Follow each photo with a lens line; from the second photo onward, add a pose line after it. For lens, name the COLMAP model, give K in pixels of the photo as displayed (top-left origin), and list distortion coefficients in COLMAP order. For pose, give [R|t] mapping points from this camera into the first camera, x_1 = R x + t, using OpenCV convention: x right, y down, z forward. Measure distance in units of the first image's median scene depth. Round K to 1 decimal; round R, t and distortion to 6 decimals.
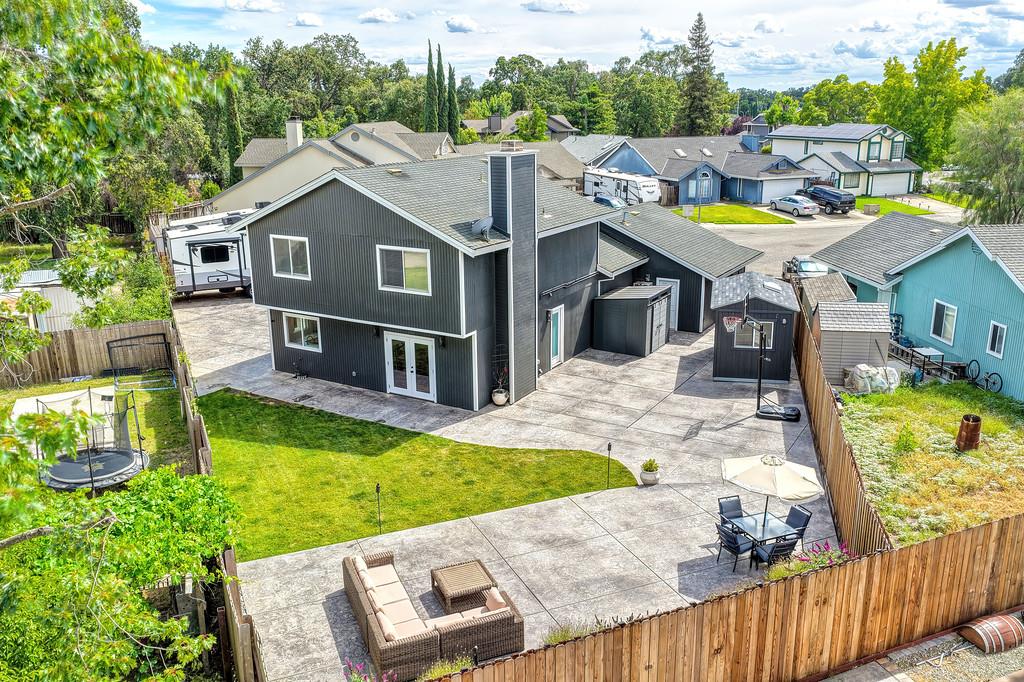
lens RADIAL K [[853.3, 0, 512.0], [0, 853.3, 341.0], [0, 0, 1]] dist [-0.003549, 0.013186]
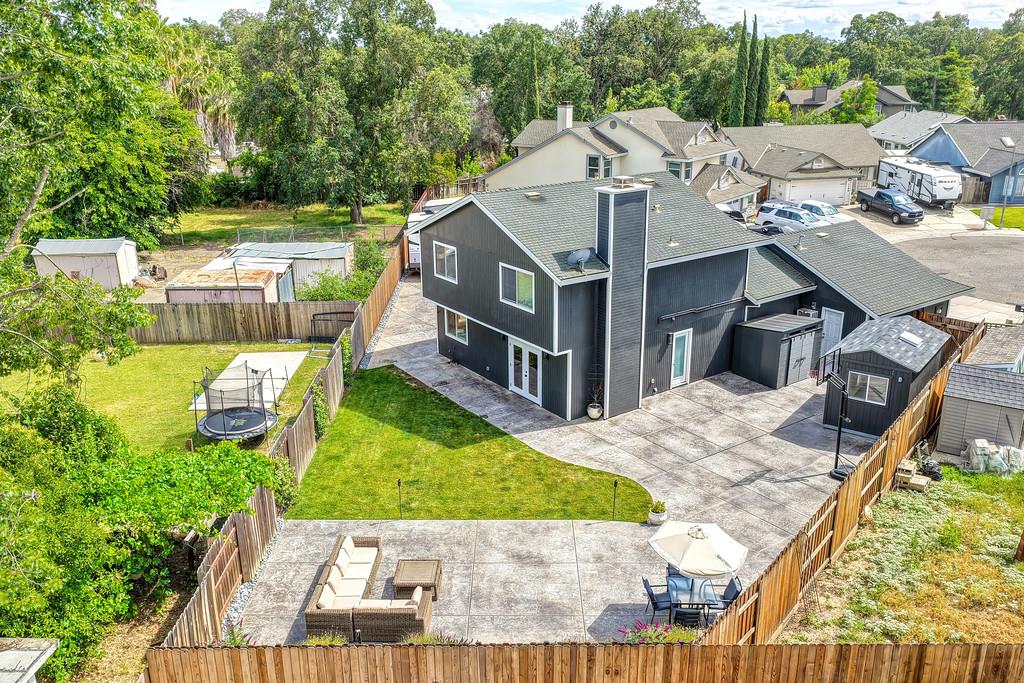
lens RADIAL K [[853.3, 0, 512.0], [0, 853.3, 341.5], [0, 0, 1]] dist [-0.003549, 0.013186]
pose [[0.914101, 0.131493, -0.383573, 0.286499], [-0.109381, 0.990855, 0.079006, -0.093897], [0.390454, -0.030264, 0.920125, -0.035566]]
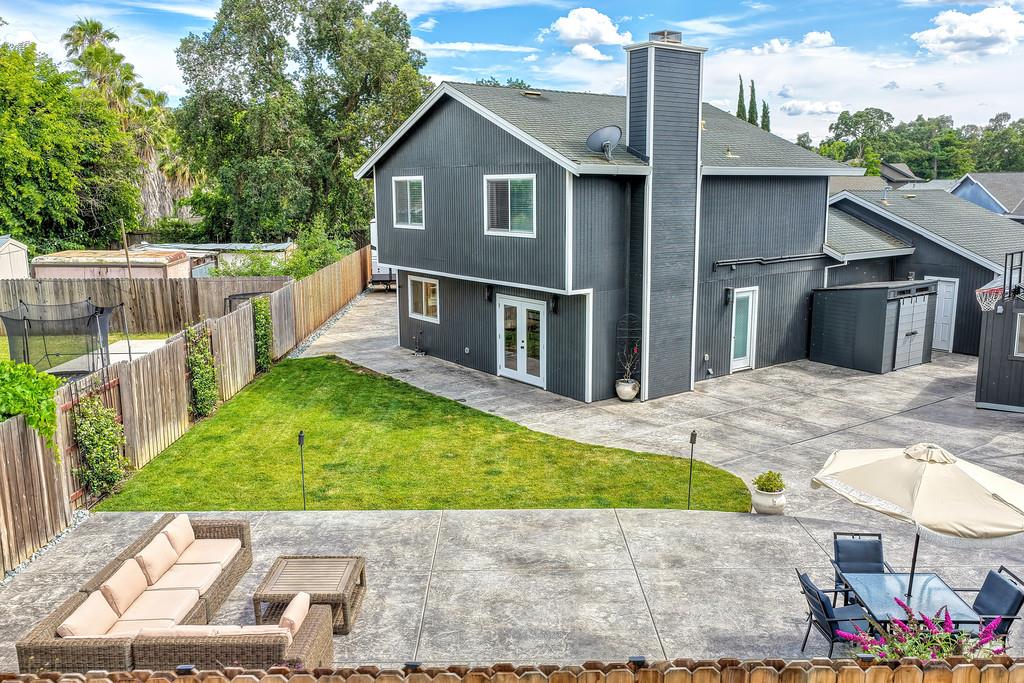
lens RADIAL K [[853.3, 0, 512.0], [0, 853.3, 341.5], [0, 0, 1]] dist [-0.003549, 0.013186]
pose [[0.921355, 0.074972, -0.381424, 0.163643], [-0.108584, 0.991803, -0.067346, 0.082524], [0.373249, 0.103466, 0.921944, 0.288470]]
